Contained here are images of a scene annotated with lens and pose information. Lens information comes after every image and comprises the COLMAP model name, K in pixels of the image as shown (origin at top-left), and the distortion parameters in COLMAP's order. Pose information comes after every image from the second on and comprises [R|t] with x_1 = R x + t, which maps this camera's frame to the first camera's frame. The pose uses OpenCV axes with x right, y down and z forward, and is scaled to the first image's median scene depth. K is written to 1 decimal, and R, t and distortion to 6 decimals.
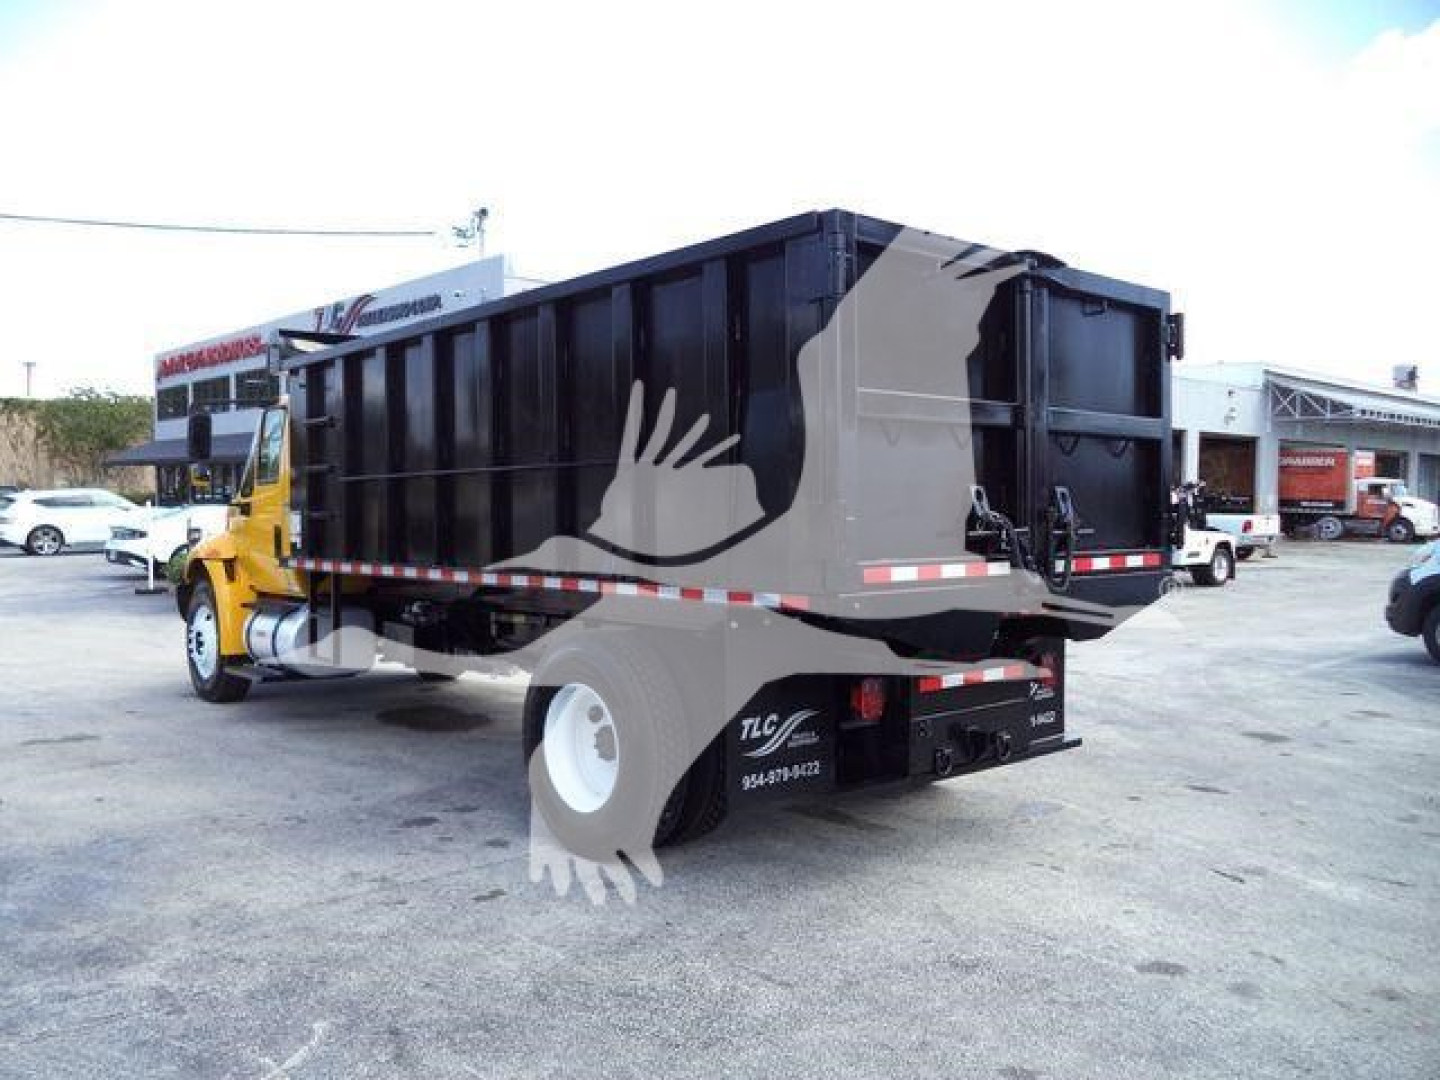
lens RADIAL K [[1179.6, 0, 727.4], [0, 1179.6, 544.0], [0, 0, 1]] dist [-0.013357, -0.029924]
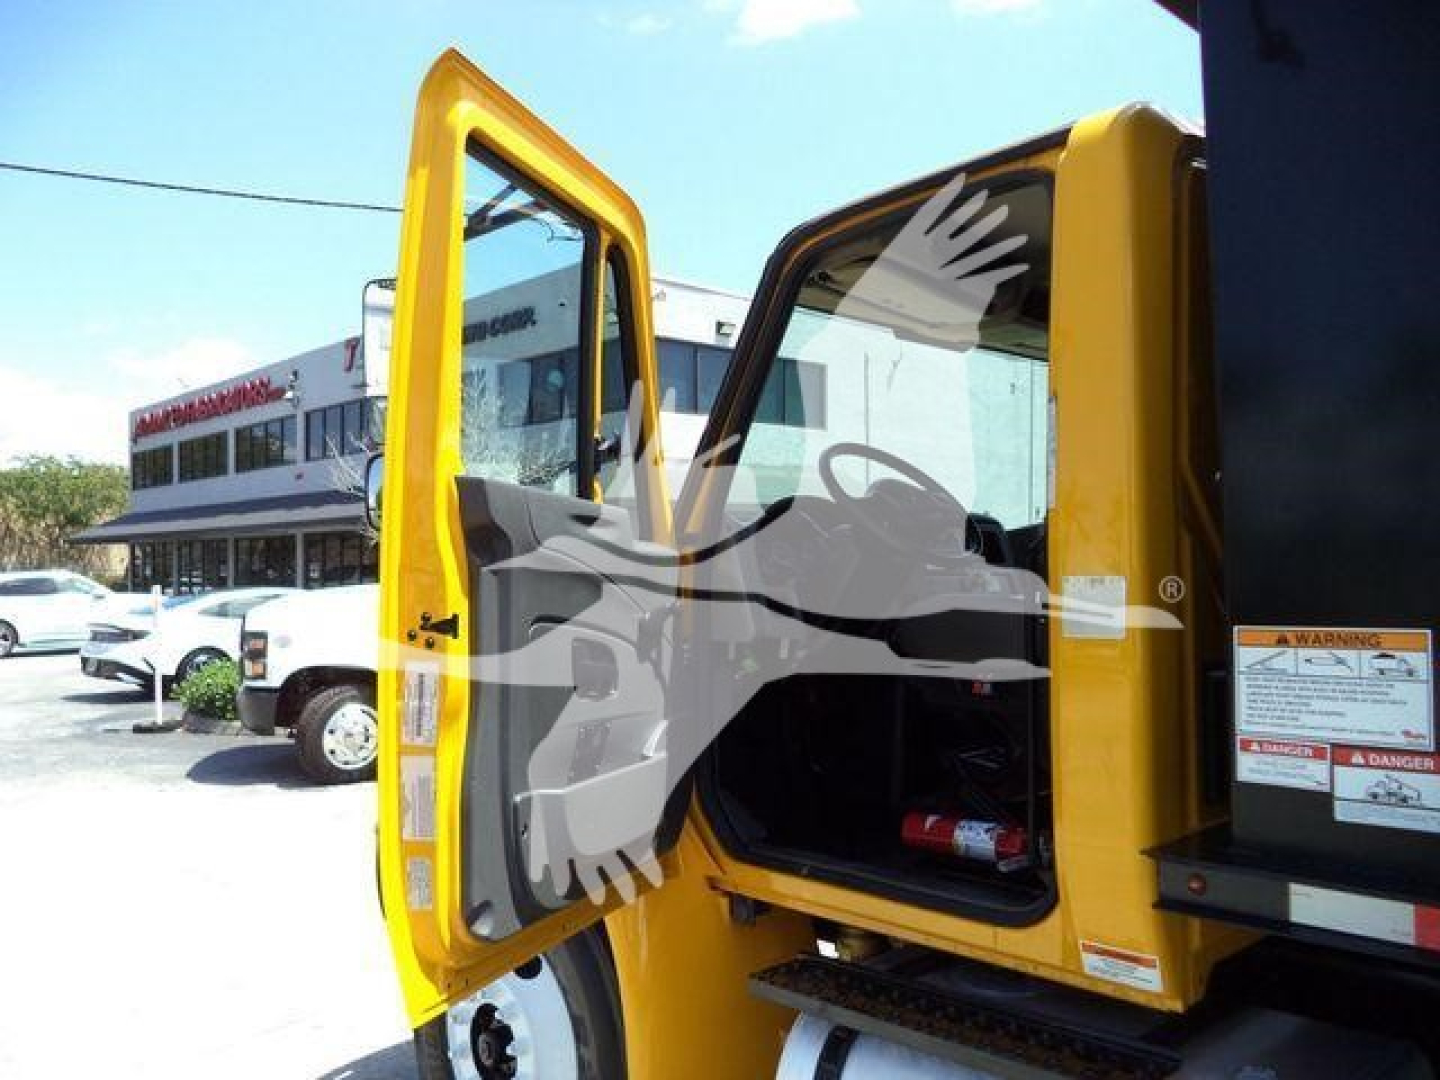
lens RADIAL K [[1179.6, 0, 722.0], [0, 1179.6, 541.5], [0, 0, 1]] dist [-0.013357, -0.029924]
pose [[0.999501, -0.011196, 0.029520, -0.527434], [0.013187, 0.997588, -0.068143, -0.032930], [-0.028686, 0.068498, 0.997239, 0.908346]]
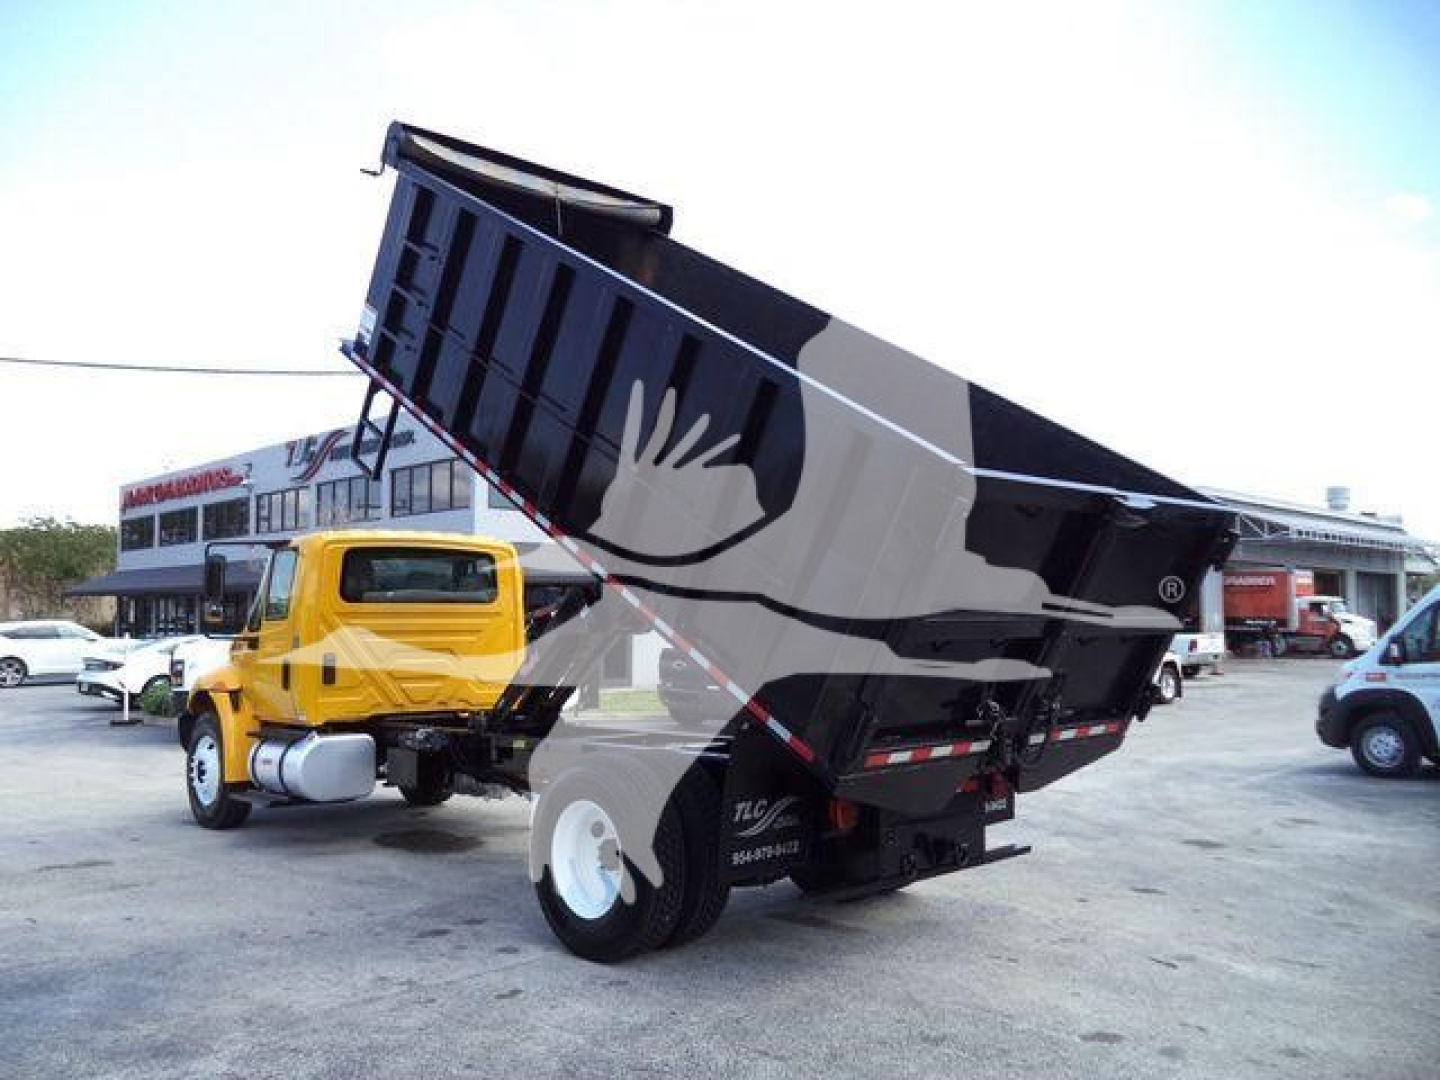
lens RADIAL K [[1179.6, 0, 733.5], [0, 1179.6, 528.1], [0, 0, 1]] dist [-0.013357, -0.029924]
pose [[0.999085, -0.006826, 0.042232, -0.023546], [0.011737, 0.993044, -0.117157, -0.004448], [-0.041139, 0.117546, 0.992215, -0.114862]]
